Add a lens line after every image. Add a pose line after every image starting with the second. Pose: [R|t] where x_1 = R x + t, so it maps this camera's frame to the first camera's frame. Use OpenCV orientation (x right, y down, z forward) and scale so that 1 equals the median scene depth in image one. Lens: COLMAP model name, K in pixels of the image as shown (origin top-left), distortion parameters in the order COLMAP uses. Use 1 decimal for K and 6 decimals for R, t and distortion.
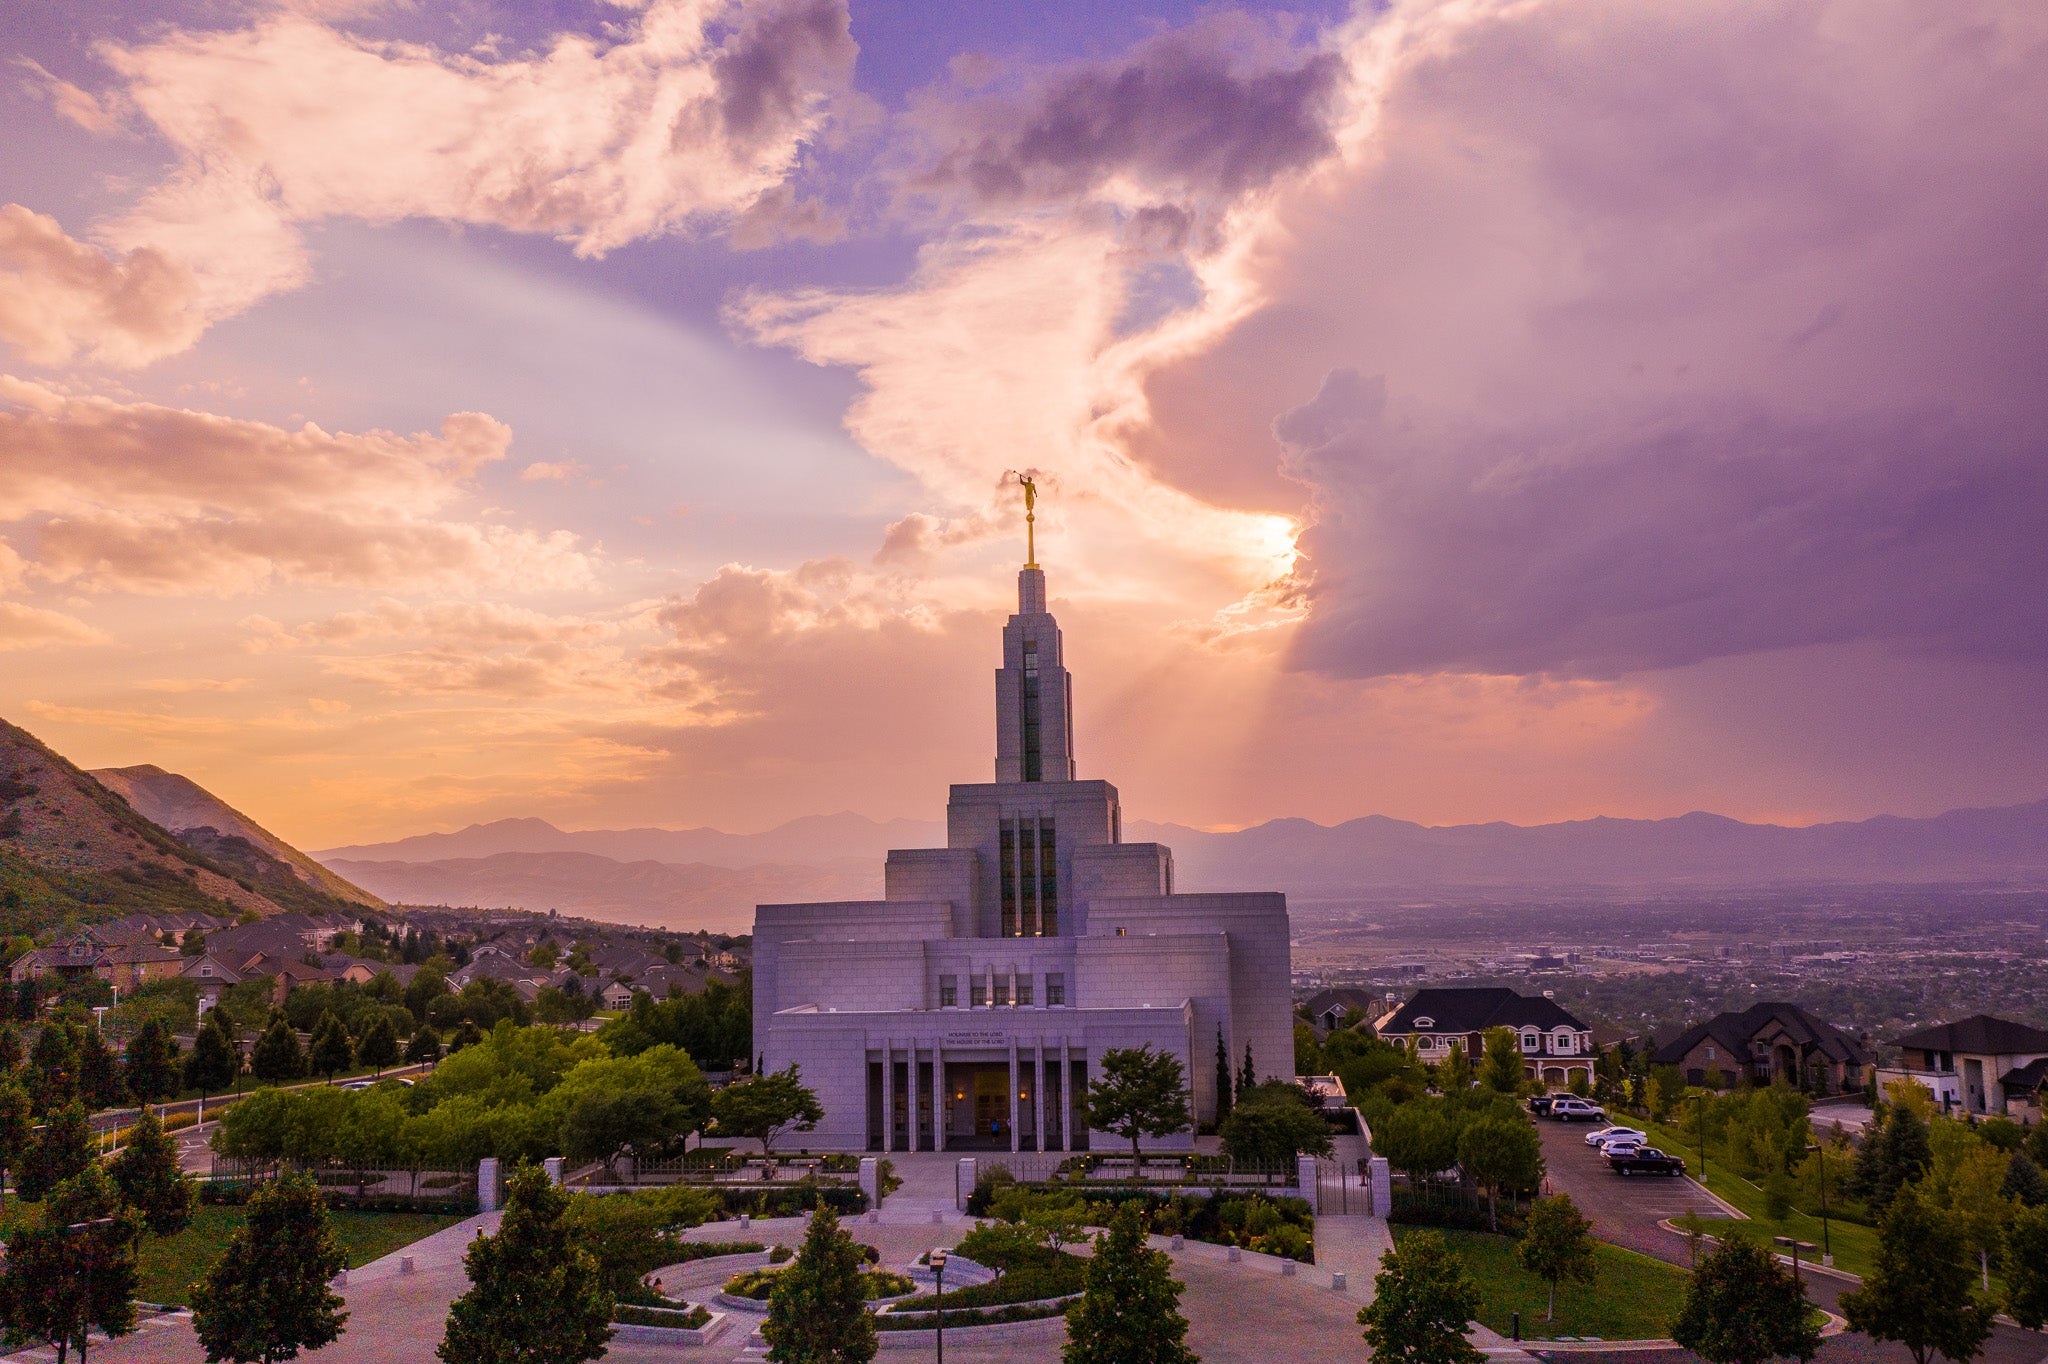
lens RADIAL K [[1617.7, 0, 1024.0], [0, 1617.7, 682.0], [0, 0, 1]] dist [-0.009208, -0.000603]
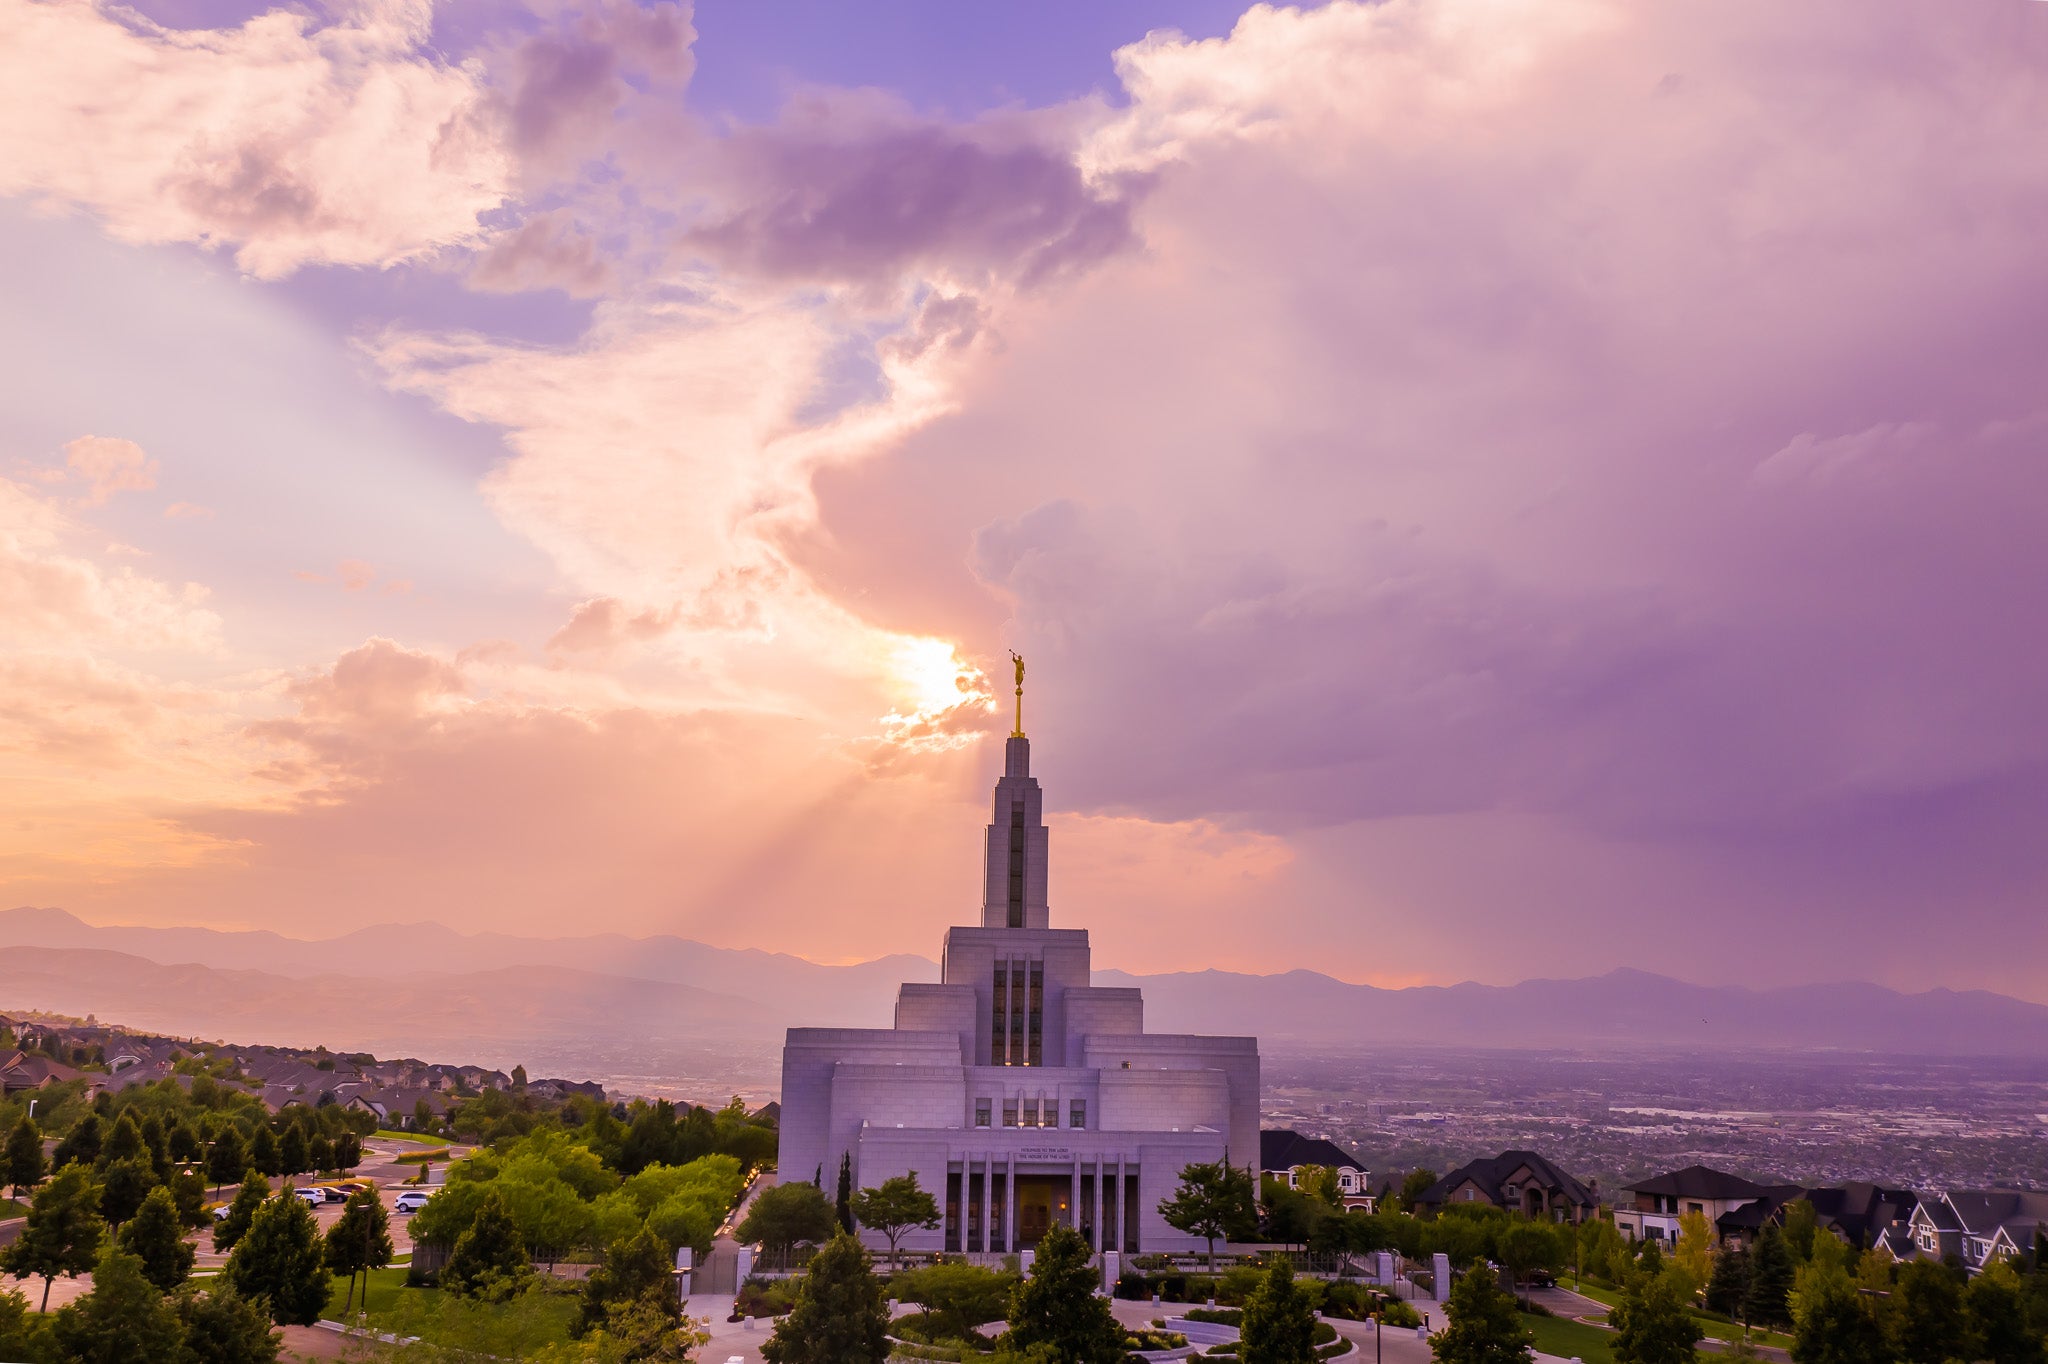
lens RADIAL K [[1667.2, 0, 1025.2], [0, 1667.2, 711.2], [0, 0, 1]] dist [-0.011897, 0.002515]
pose [[0.973545, 0.083646, 0.212635, -0.258665], [-0.071012, 0.995264, -0.066390, -0.011429], [-0.217181, 0.049534, 0.974874, -0.138624]]
